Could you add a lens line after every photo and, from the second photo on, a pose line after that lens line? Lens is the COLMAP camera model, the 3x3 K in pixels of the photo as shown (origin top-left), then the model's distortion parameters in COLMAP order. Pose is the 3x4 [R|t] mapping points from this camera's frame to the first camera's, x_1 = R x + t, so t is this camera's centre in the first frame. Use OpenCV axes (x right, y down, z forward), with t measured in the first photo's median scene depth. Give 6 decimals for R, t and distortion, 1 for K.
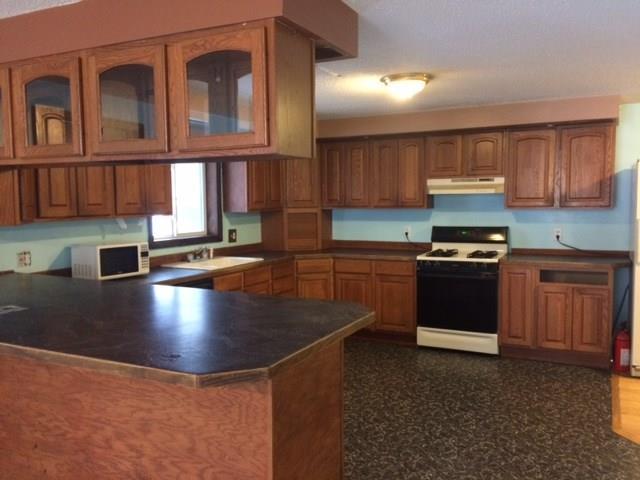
lens RADIAL K [[550.9, 0, 324.6], [0, 550.9, 237.1], [0, 0, 1]] dist [0.009030, -0.022802]
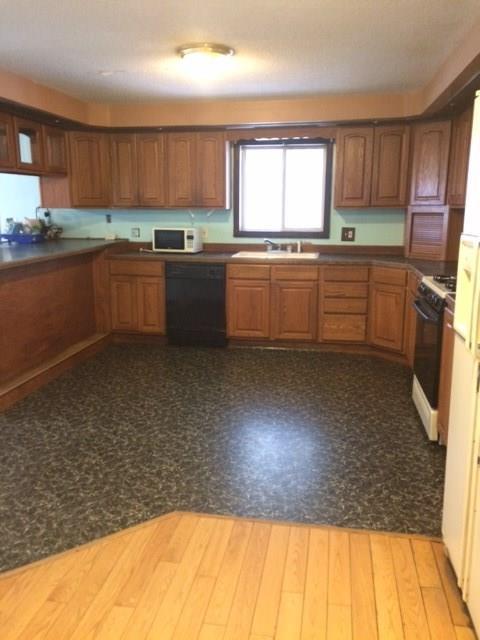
lens RADIAL K [[550.9, 0, 244.2], [0, 550.9, 321.3], [0, 0, 1]] dist [0.009030, -0.022802]
pose [[0.295988, 0.207496, -0.932382, 1.003388], [-0.071536, 0.978195, 0.194982, -0.040125], [0.952509, 0.008986, 0.304378, 0.727672]]
